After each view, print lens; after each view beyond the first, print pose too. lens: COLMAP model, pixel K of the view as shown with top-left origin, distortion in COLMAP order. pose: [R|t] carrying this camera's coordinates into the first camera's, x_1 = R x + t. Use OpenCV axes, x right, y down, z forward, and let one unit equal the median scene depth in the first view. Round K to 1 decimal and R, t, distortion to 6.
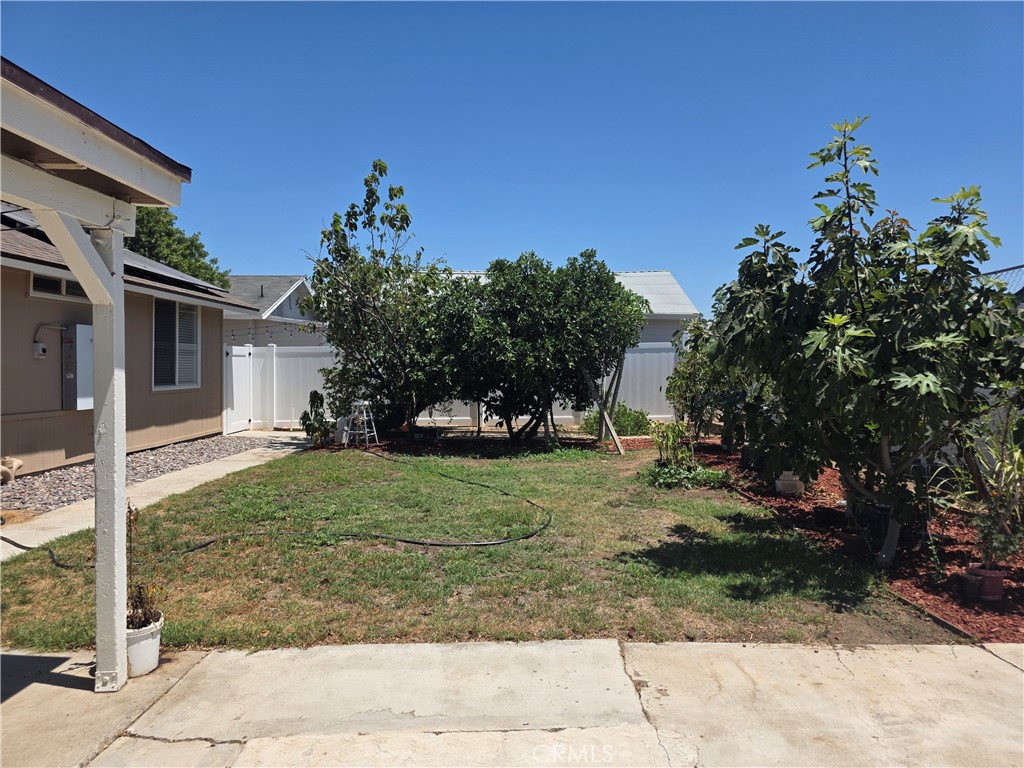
lens RADIAL K [[679.1, 0, 523.3], [0, 679.1, 378.8], [0, 0, 1]] dist [0.058997, -0.049237]
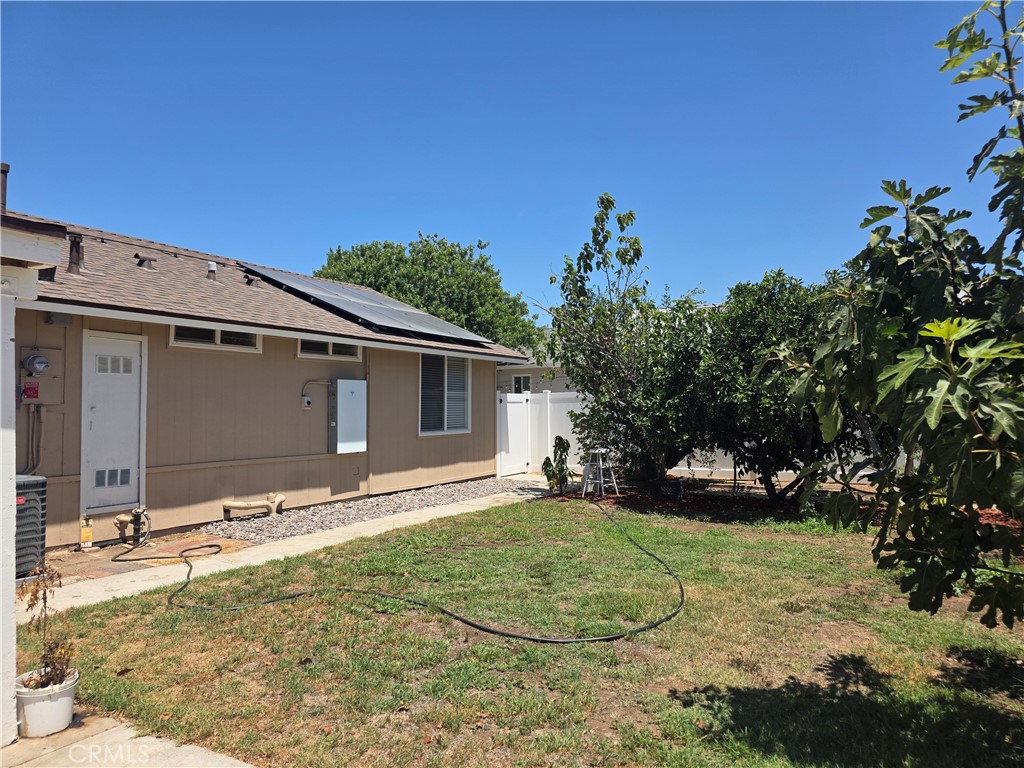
lens RADIAL K [[679.1, 0, 511.9], [0, 679.1, 377.4], [0, 0, 1]] dist [0.058997, -0.049237]
pose [[0.853295, -0.037035, -0.520112, 0.169913], [0.004594, 0.997970, -0.063524, -0.006813], [0.521408, 0.051815, 0.851733, 0.142702]]
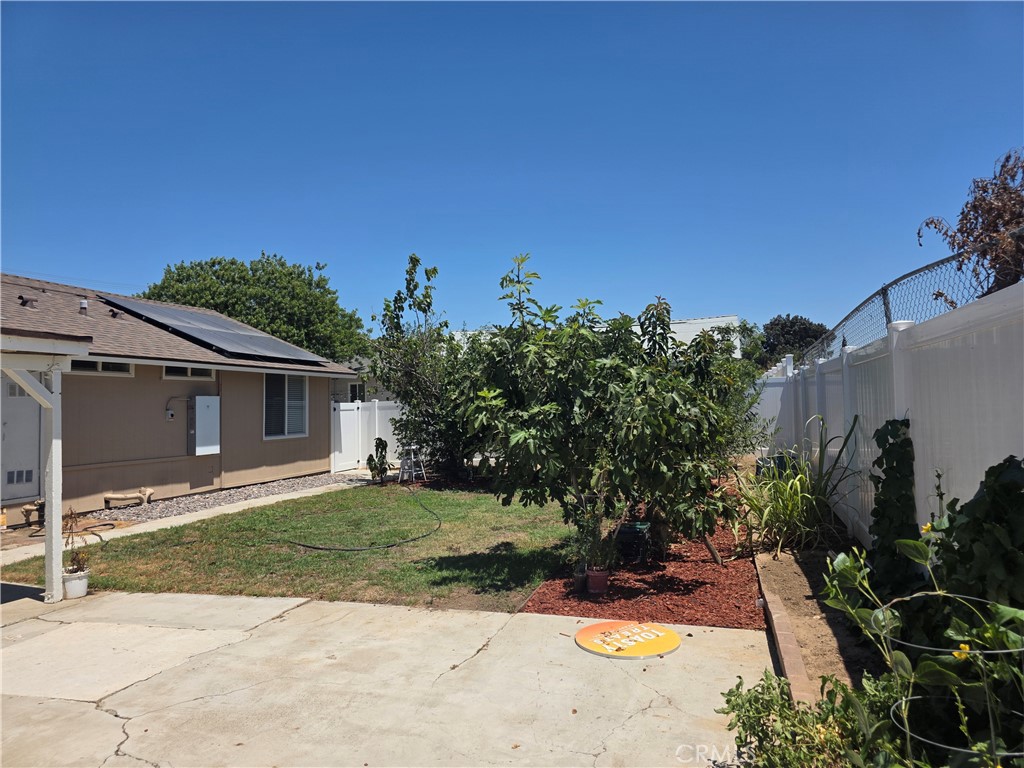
lens RADIAL K [[679.1, 0, 518.0], [0, 679.1, 373.3], [0, 0, 1]] dist [0.058997, -0.049237]
pose [[0.951187, -0.042264, -0.305707, 0.371900], [0.022441, 0.997428, -0.068072, -0.011224], [0.307797, 0.057889, 0.949689, -0.143890]]
